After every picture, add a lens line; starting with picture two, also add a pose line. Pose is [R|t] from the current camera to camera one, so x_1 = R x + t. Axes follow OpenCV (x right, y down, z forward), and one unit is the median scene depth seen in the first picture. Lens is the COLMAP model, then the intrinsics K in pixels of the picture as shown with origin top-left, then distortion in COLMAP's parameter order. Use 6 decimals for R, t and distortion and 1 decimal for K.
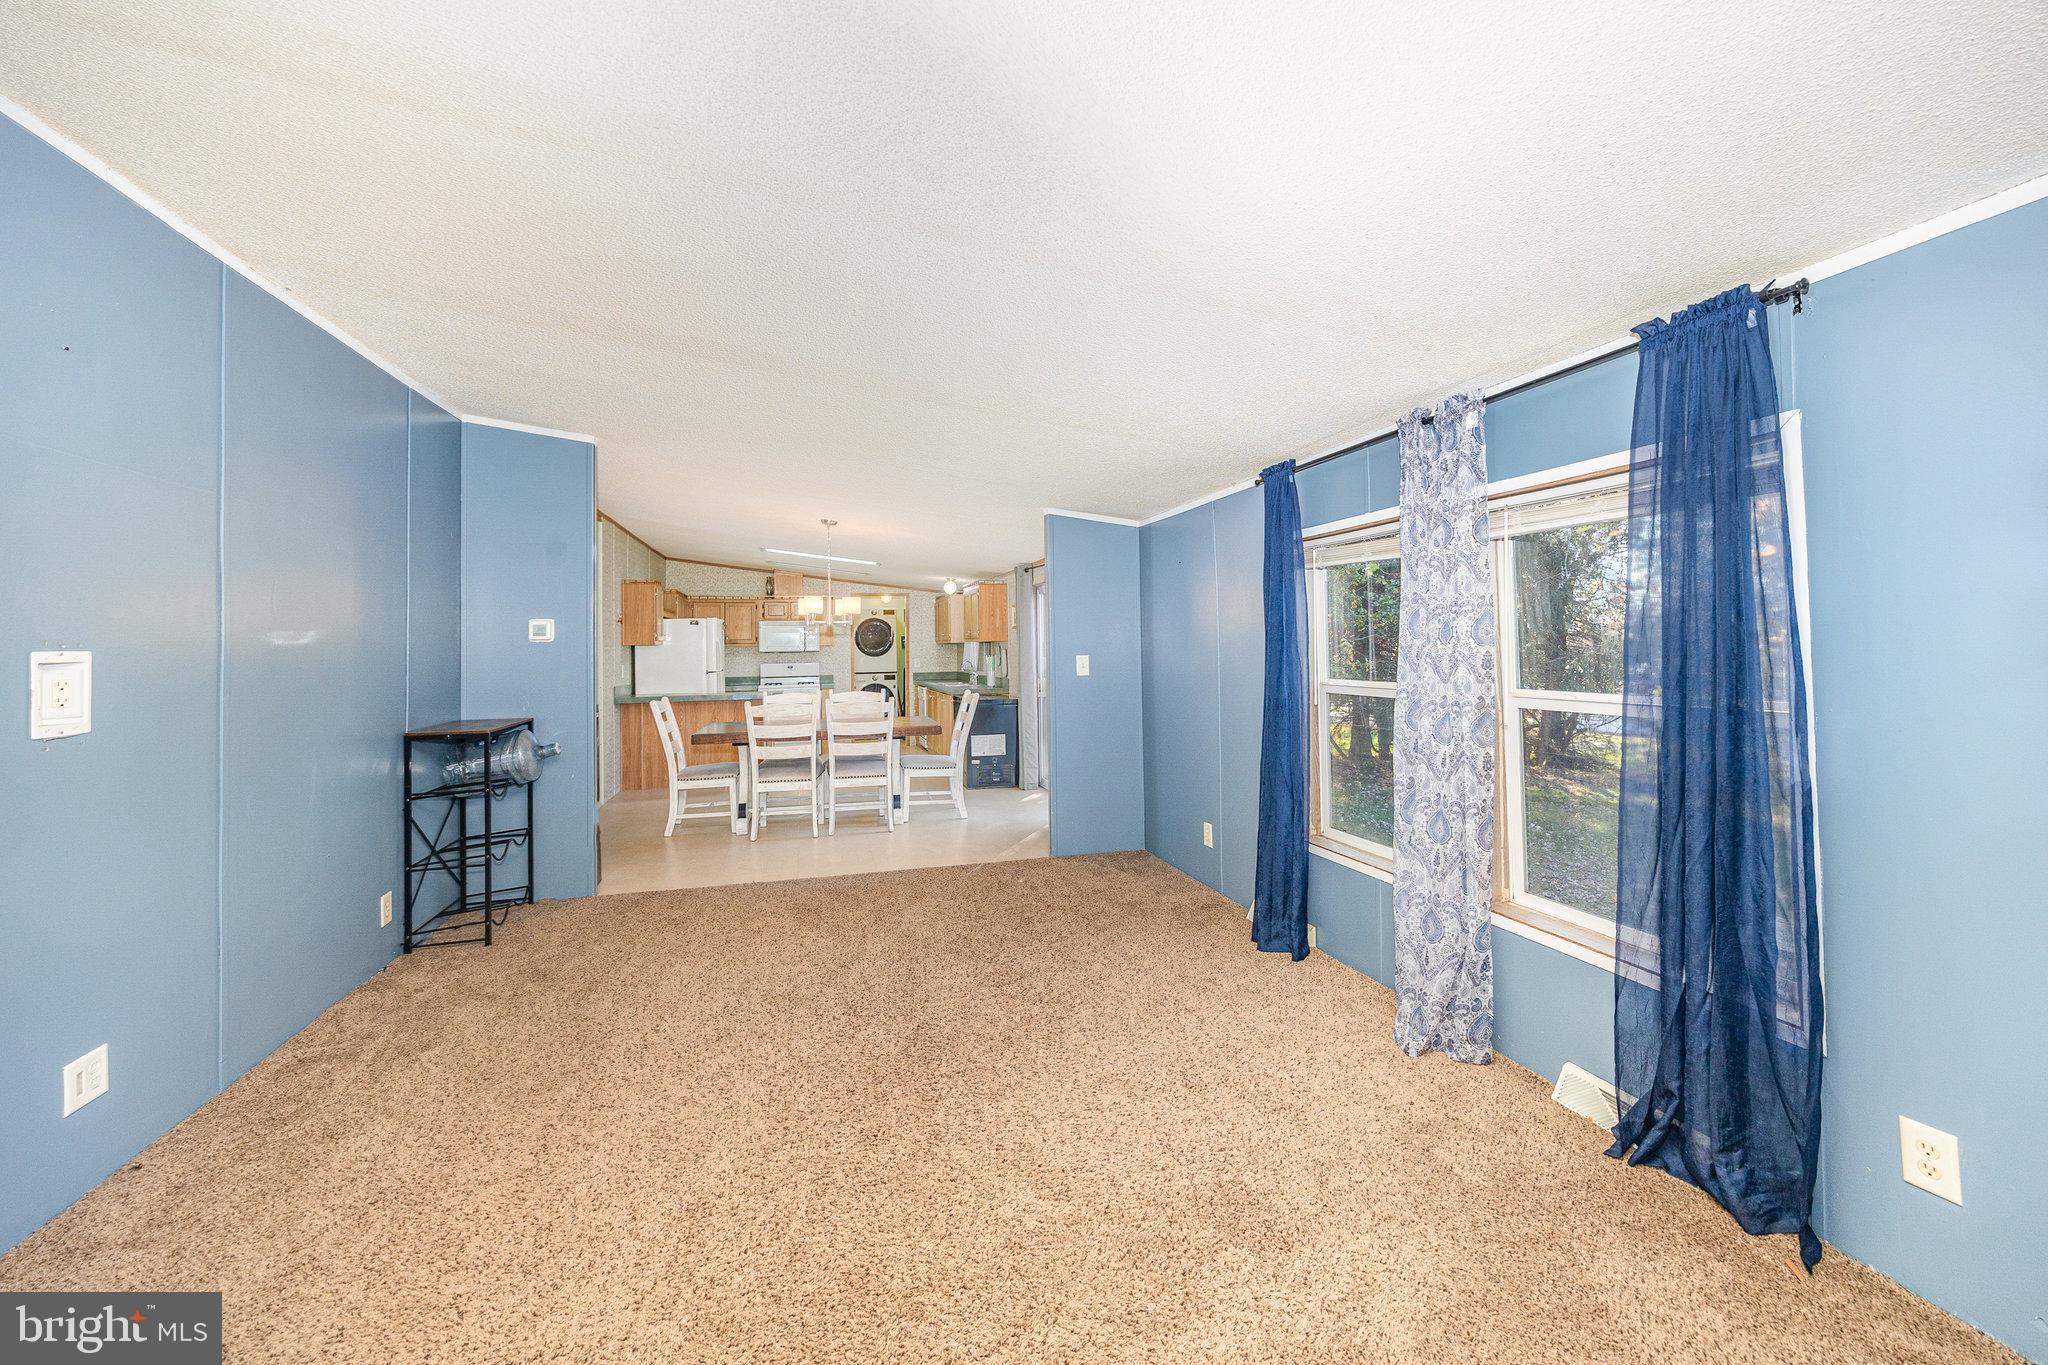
lens RADIAL K [[808.2, 0, 1016.7], [0, 808.2, 627.4], [0, 0, 1]] dist [-0.000126, 0.000221]
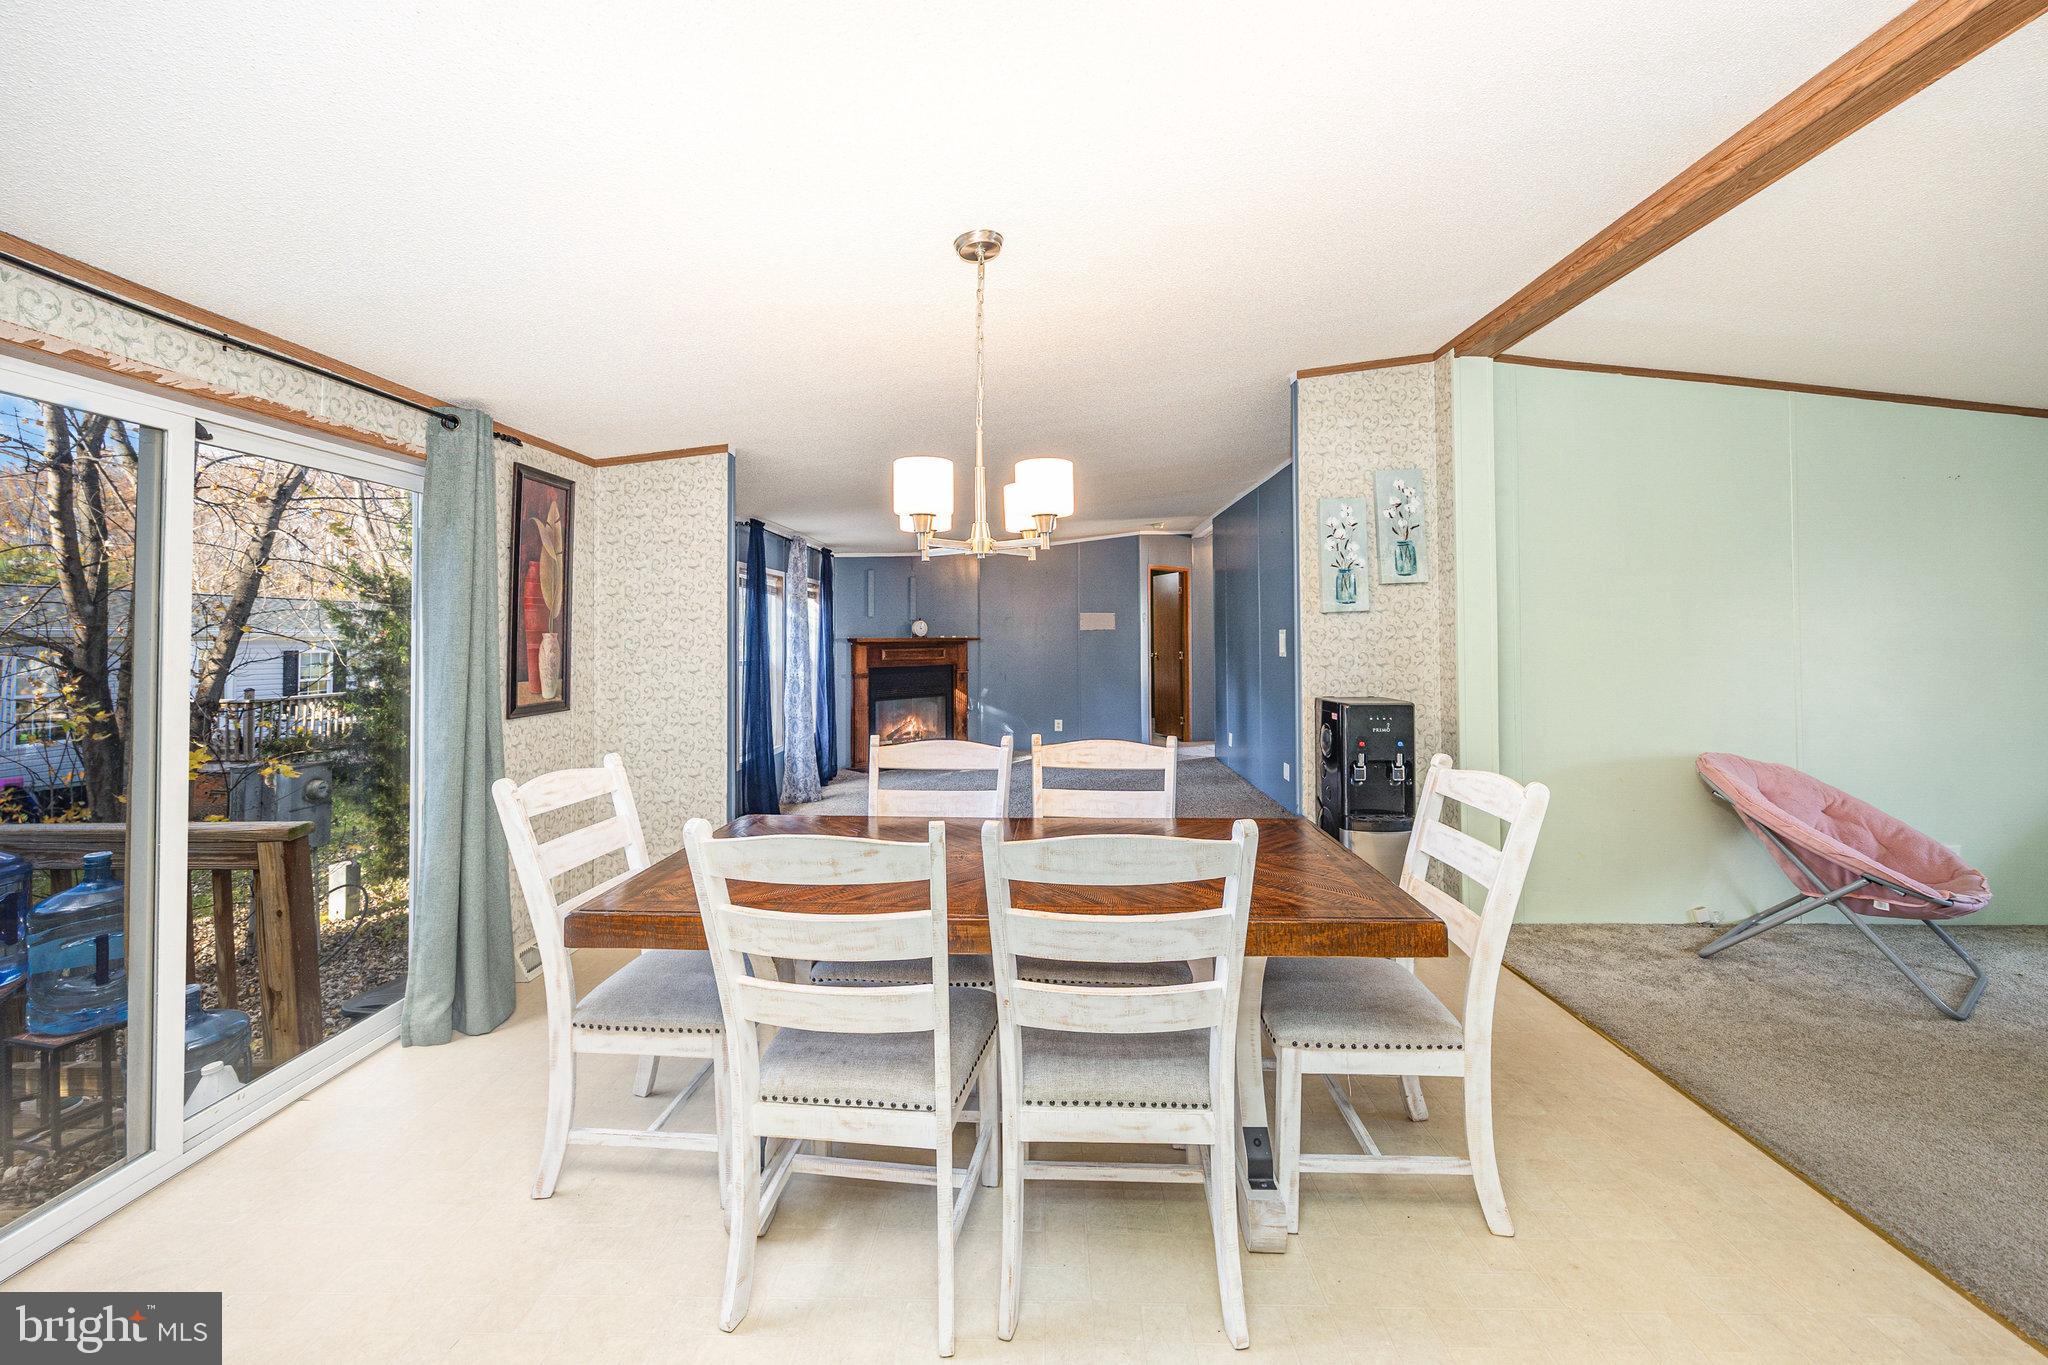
lens RADIAL K [[808.2, 0, 1016.7], [0, 808.2, 627.4], [0, 0, 1]] dist [-0.000126, 0.000221]
pose [[-0.956236, 0.024817, 0.291541, -0.508138], [0.014183, 0.999157, -0.038534, 0.059692], [-0.292251, -0.032712, -0.955782, 1.965710]]
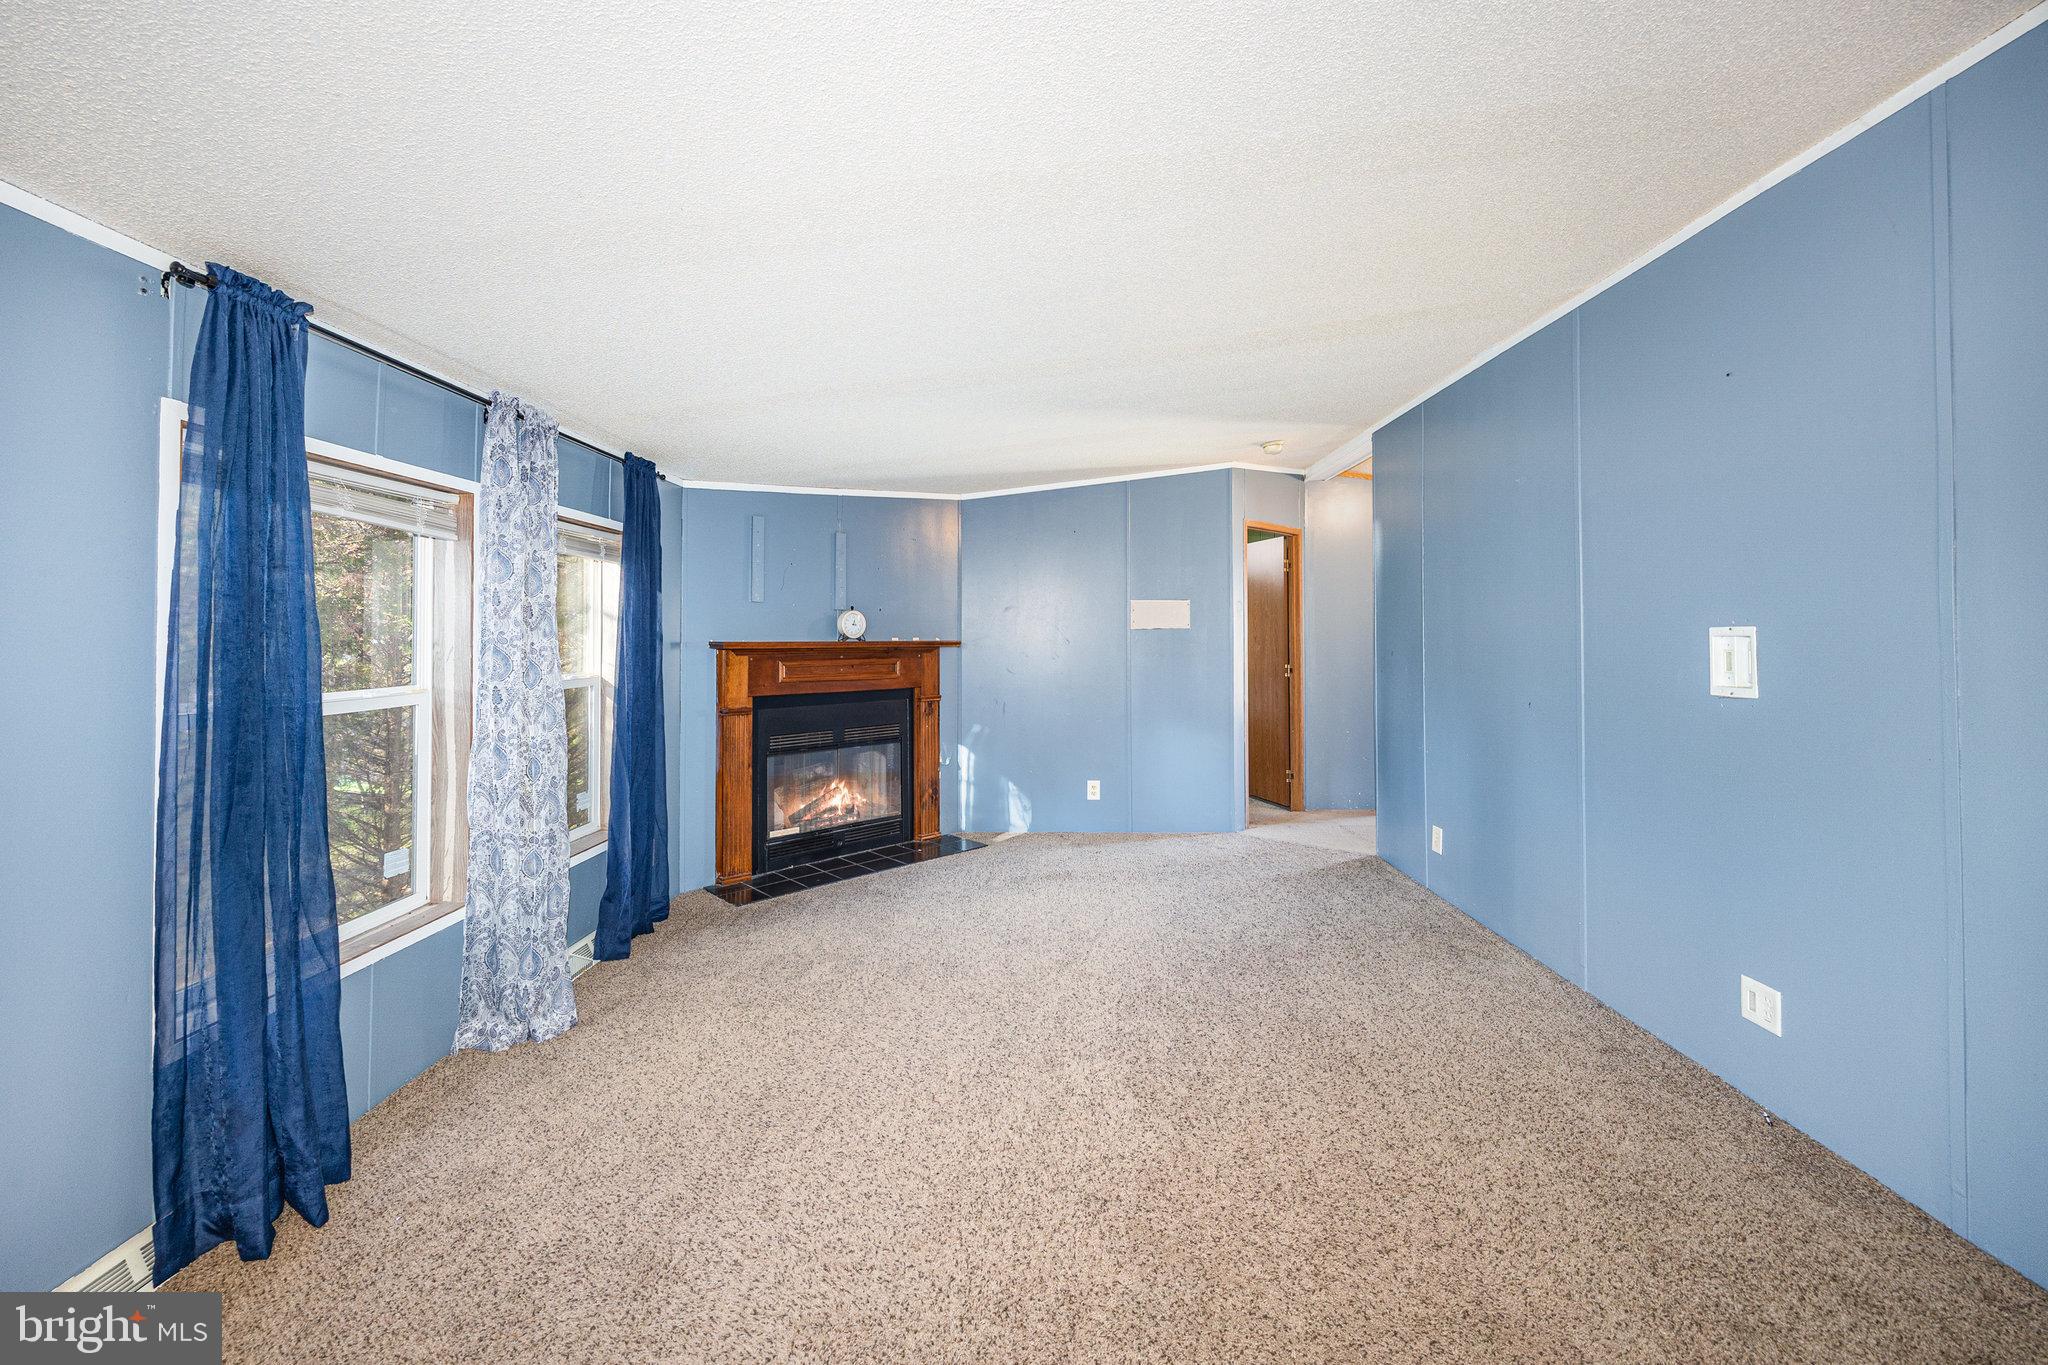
lens RADIAL K [[808.2, 0, 1016.7], [0, 808.2, 627.4], [0, 0, 1]] dist [-0.000126, 0.000221]
pose [[-0.959708, 0.020179, 0.280273, -0.225443], [0.010133, 0.999255, -0.037246, 0.030490], [-0.280816, -0.032906, -0.959197, 1.127955]]
